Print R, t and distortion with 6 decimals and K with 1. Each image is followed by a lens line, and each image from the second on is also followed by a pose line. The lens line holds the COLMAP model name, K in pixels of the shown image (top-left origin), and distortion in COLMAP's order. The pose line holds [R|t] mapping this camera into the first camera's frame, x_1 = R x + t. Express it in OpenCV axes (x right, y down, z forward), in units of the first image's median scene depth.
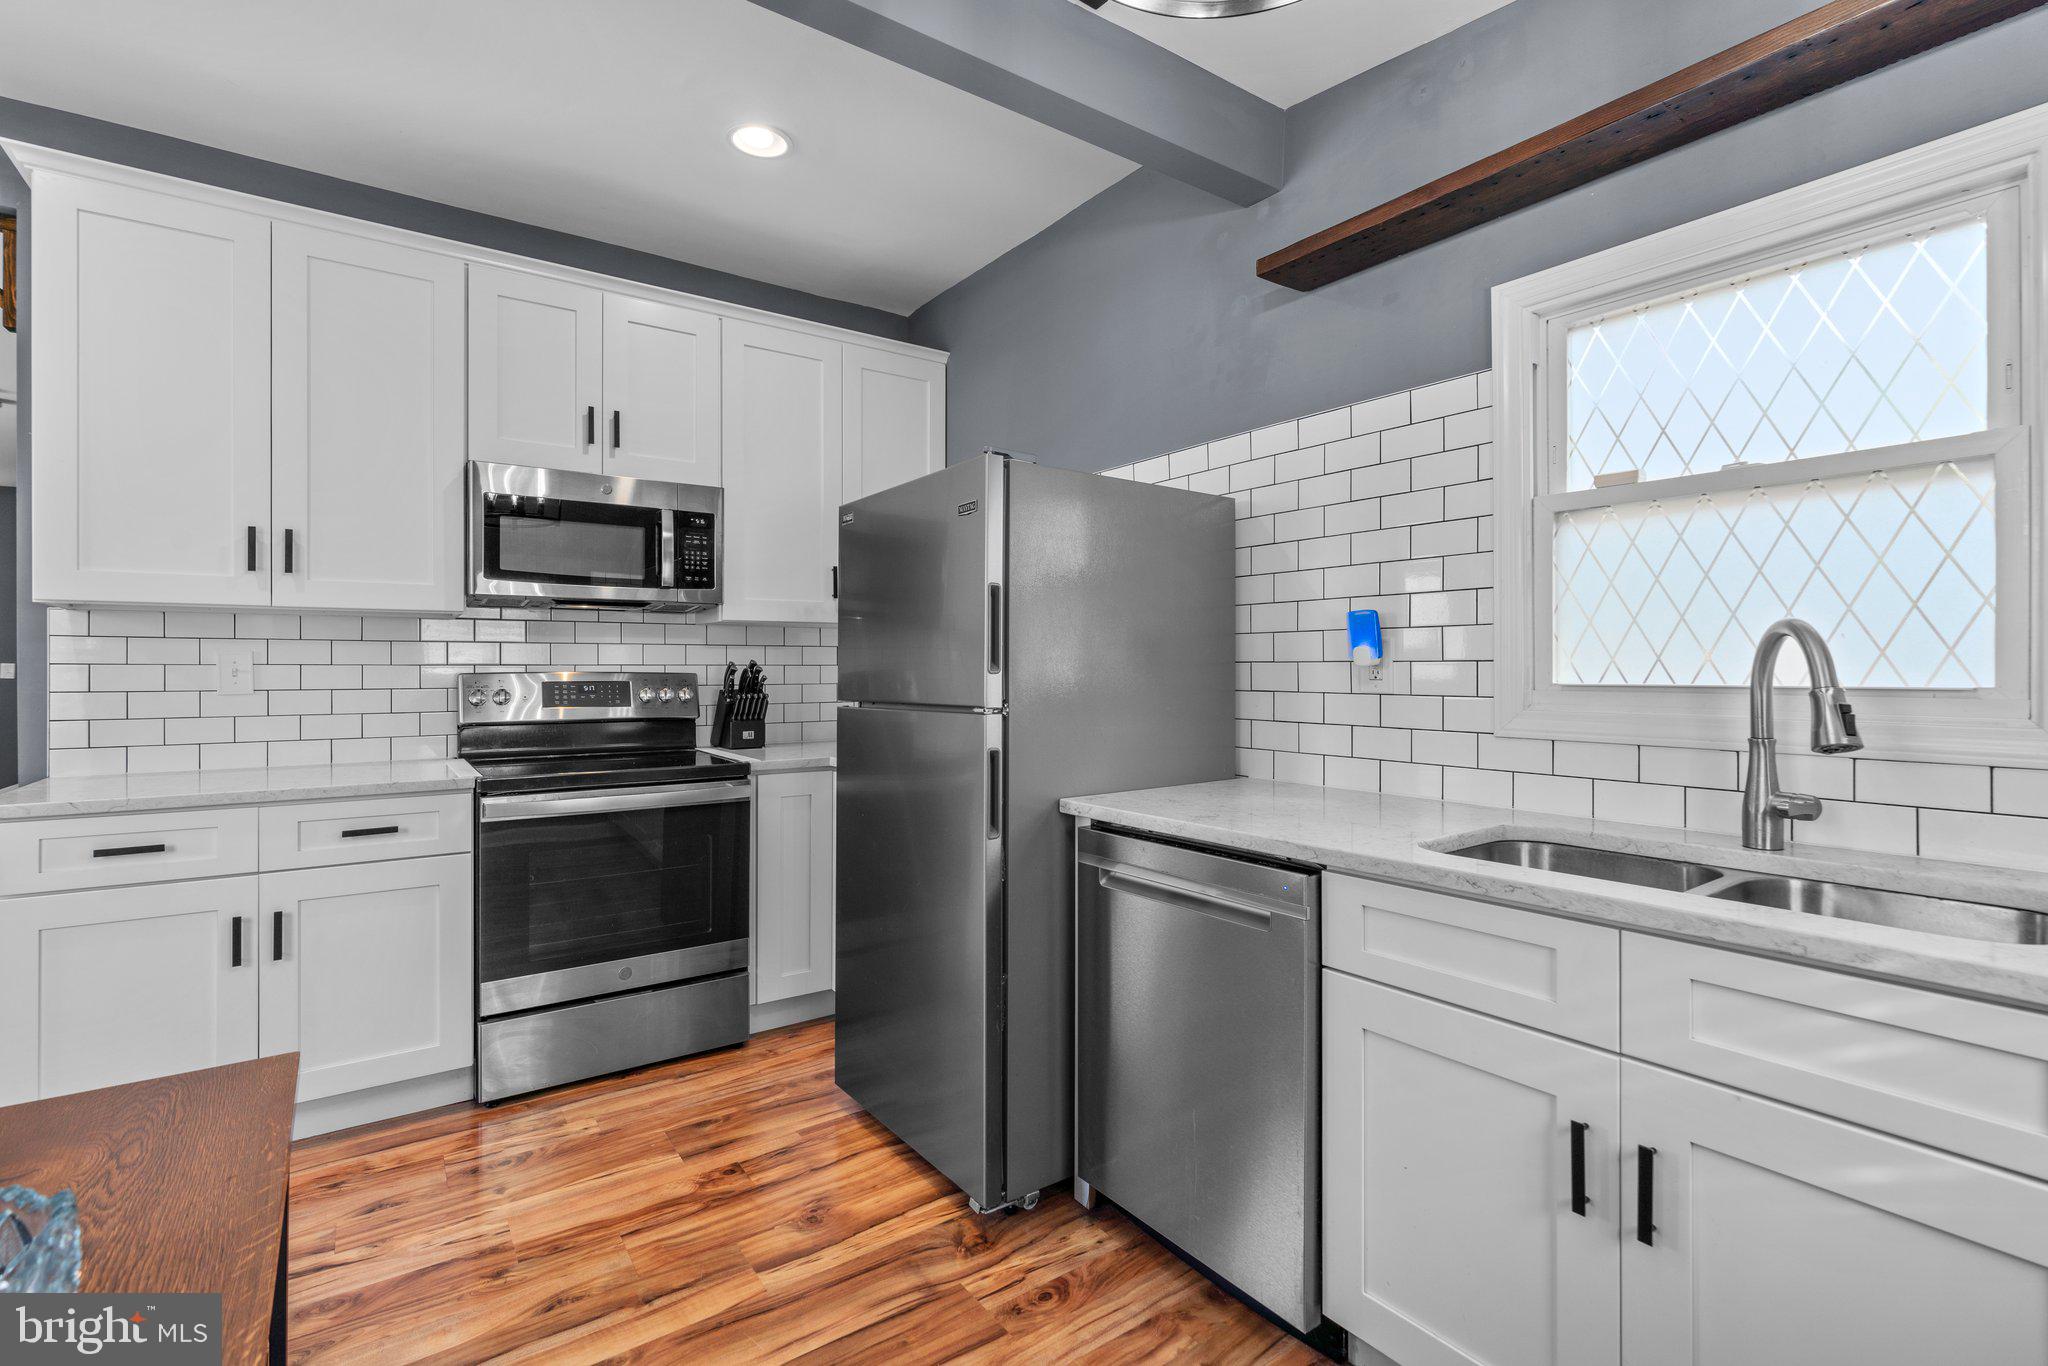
lens RADIAL K [[934.6, 0, 1012.1], [0, 934.6, 671.9], [0, 0, 1]] dist [-0.014612, 0.005666]
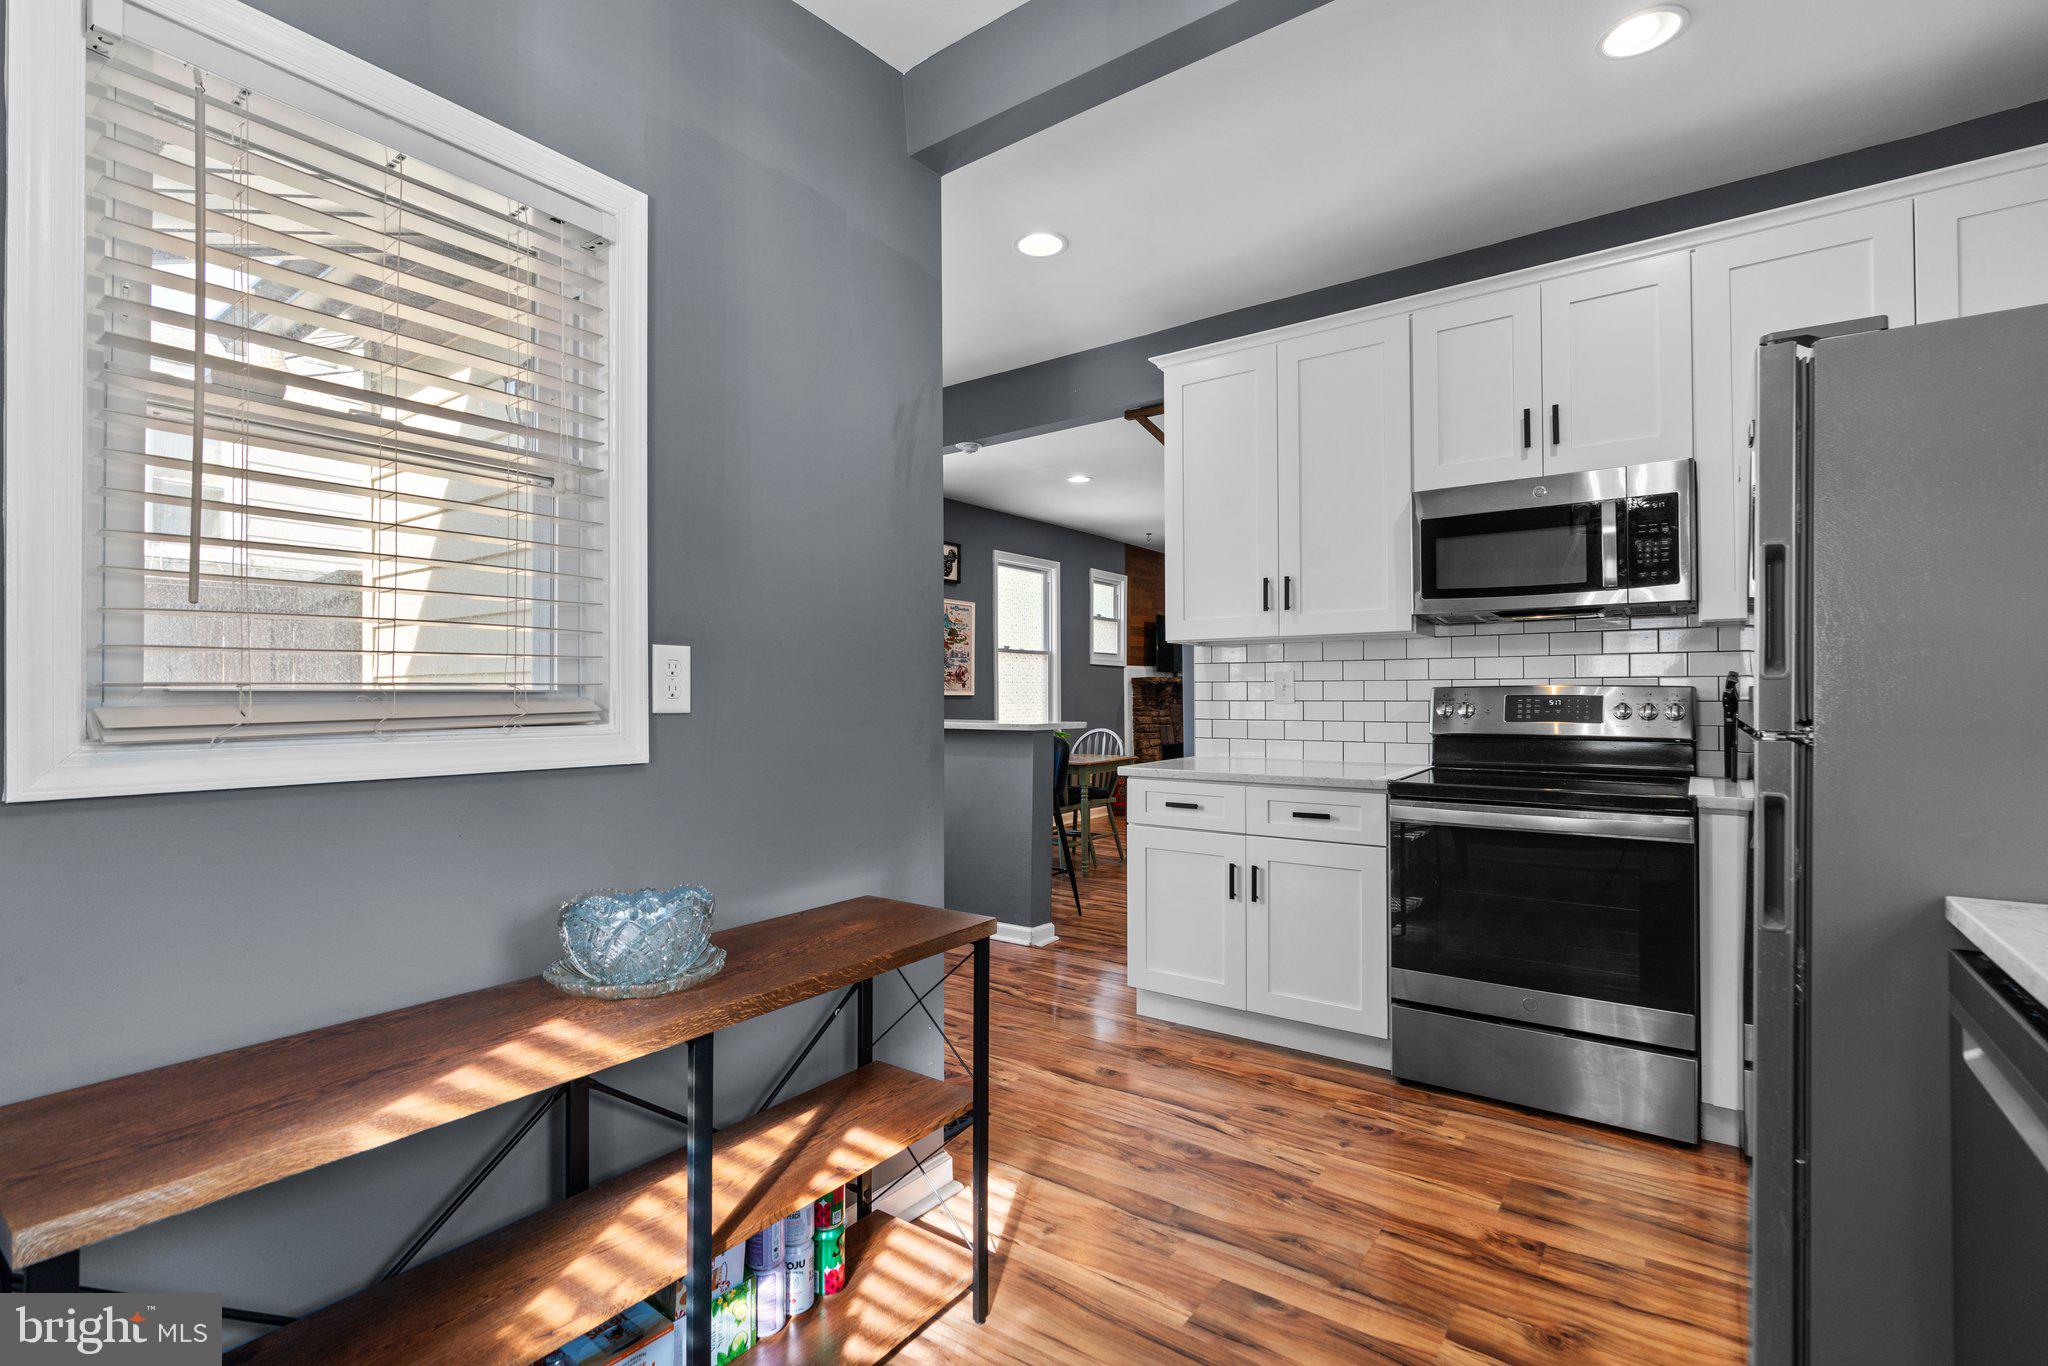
lens RADIAL K [[934.6, 0, 1007.0], [0, 934.6, 690.0], [0, 0, 1]] dist [-0.014612, 0.005666]
pose [[0.308713, 0.000647, -0.951155, 0.366558], [0.003405, 0.999993, 0.001785, 0.001744], [0.951149, -0.003790, 0.308709, 0.240399]]
